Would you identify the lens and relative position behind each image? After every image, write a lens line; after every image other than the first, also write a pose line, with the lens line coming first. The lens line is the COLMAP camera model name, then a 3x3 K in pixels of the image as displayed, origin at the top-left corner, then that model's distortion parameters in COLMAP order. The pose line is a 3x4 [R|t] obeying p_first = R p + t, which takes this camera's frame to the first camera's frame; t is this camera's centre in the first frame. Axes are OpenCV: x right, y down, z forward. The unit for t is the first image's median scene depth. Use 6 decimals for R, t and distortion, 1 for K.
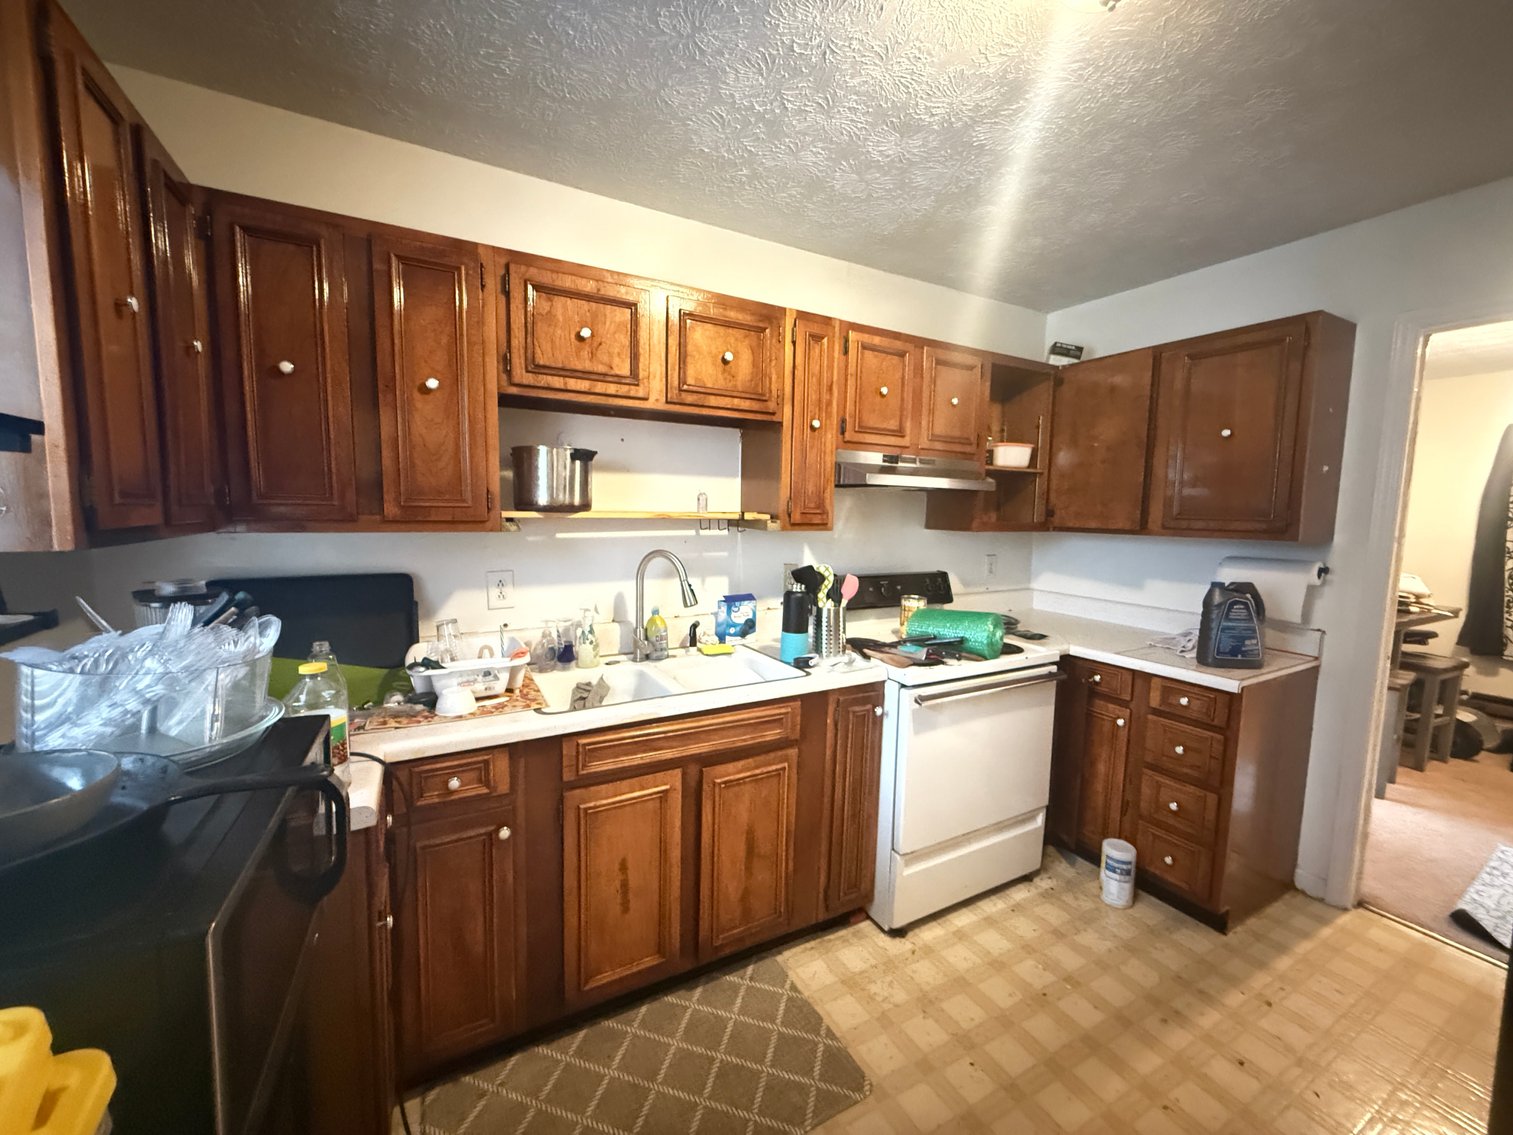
lens RADIAL K [[601.1, 0, 755.0], [0, 601.1, 566.2], [0, 0, 1]] dist [-0.000215, -0.000070]
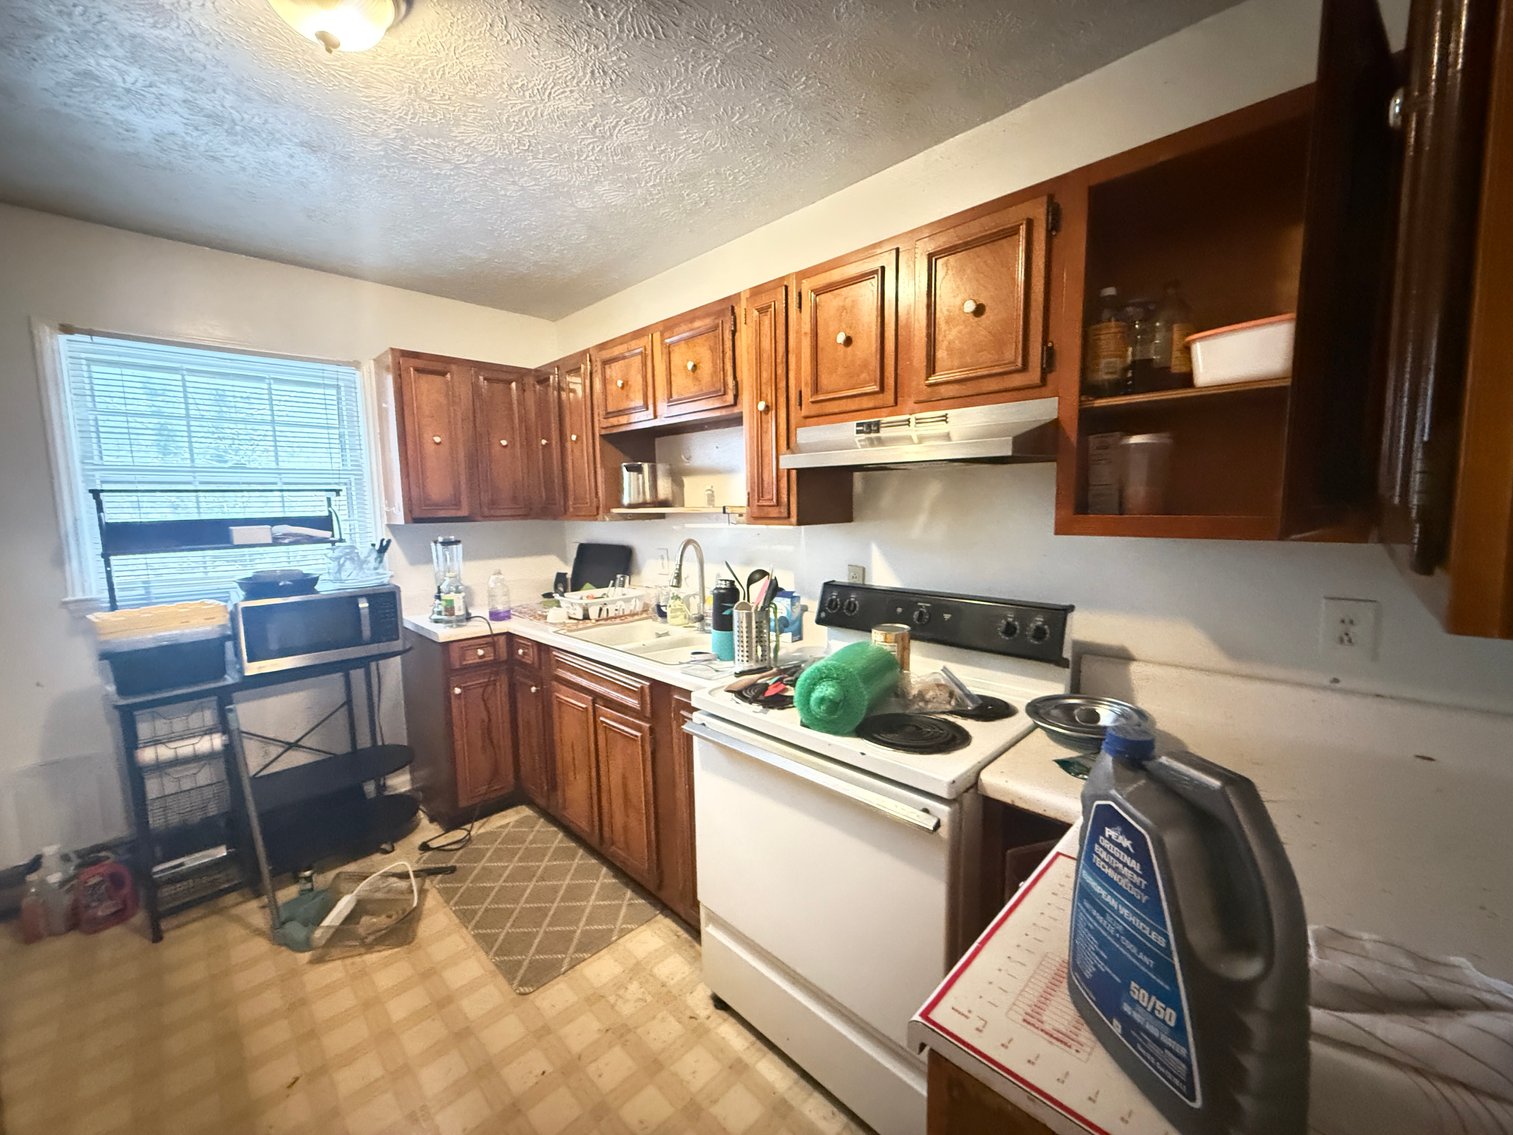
lens RADIAL K [[601.1, 0, 755.0], [0, 601.1, 566.2], [0, 0, 1]] dist [-0.000215, -0.000070]
pose [[0.276951, 0.081747, -0.957401, 1.048154], [-0.070144, 0.995436, 0.064704, -0.060745], [0.958321, 0.049236, 0.281421, 0.803911]]
